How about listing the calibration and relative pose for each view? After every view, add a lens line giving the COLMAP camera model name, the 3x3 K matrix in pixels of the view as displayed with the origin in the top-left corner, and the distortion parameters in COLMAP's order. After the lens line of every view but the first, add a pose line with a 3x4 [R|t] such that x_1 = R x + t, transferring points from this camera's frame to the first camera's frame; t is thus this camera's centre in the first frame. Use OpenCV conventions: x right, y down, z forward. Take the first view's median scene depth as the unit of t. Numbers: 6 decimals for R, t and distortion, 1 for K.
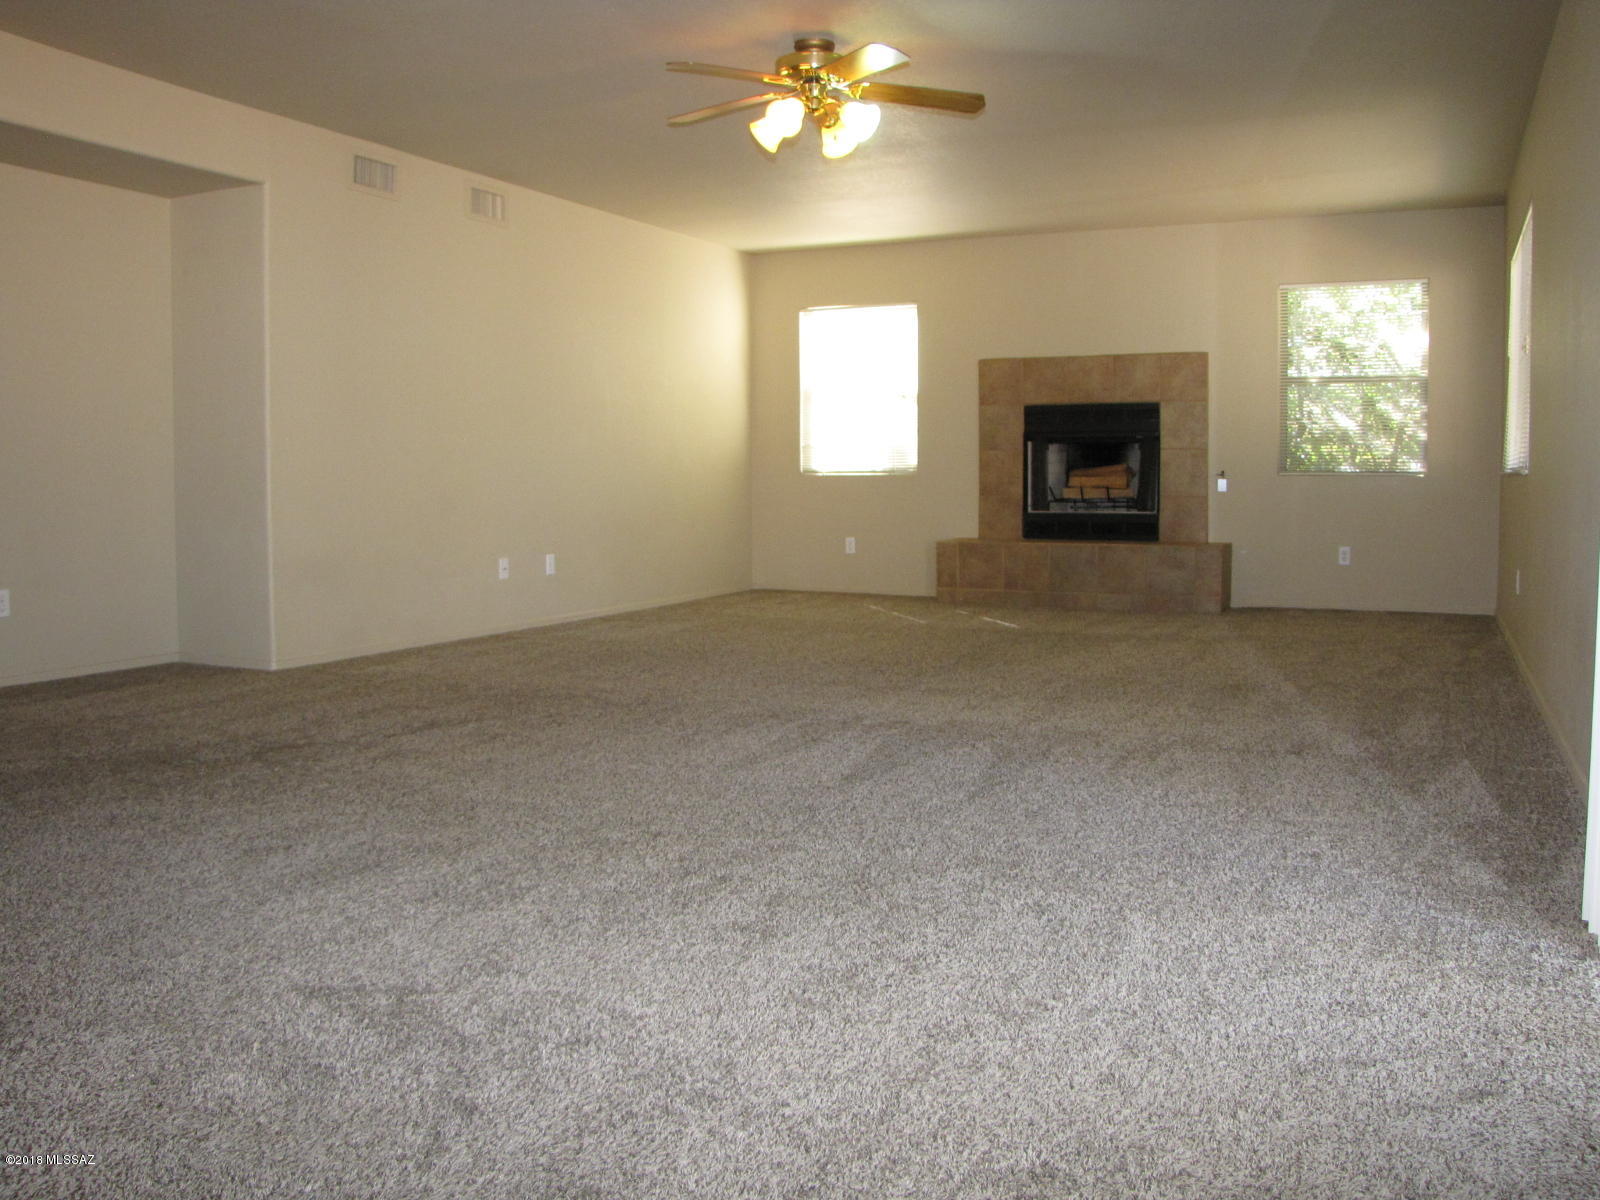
lens RADIAL K [[1350.9, 0, 816.5], [0, 1350.9, 565.1], [0, 0, 1]] dist [-0.186243, 0.162636]
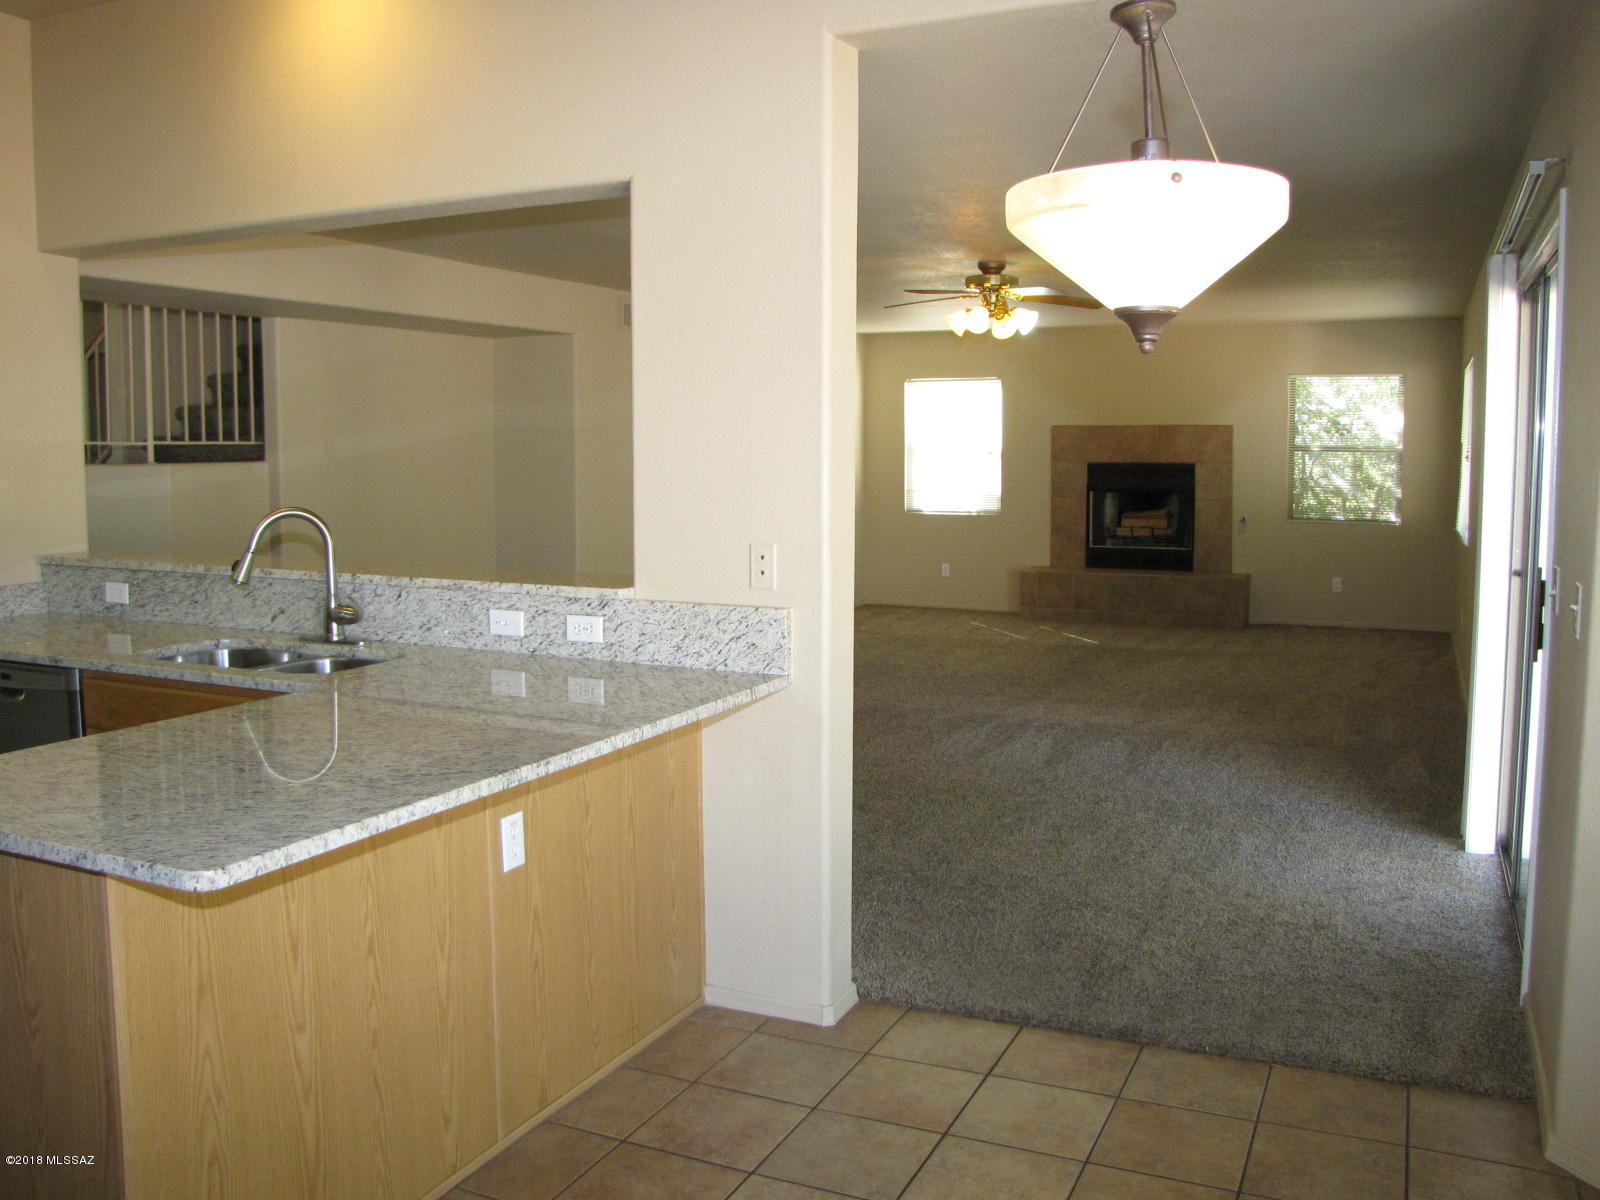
lens RADIAL K [[1350.9, 0, 816.5], [0, 1350.9, 565.1], [0, 0, 1]] dist [-0.186243, 0.162636]
pose [[0.999940, 0.001006, 0.010887, -0.121641], [-0.001252, 0.999743, 0.022649, -0.053228], [-0.010861, -0.022661, 0.999684, -0.281693]]
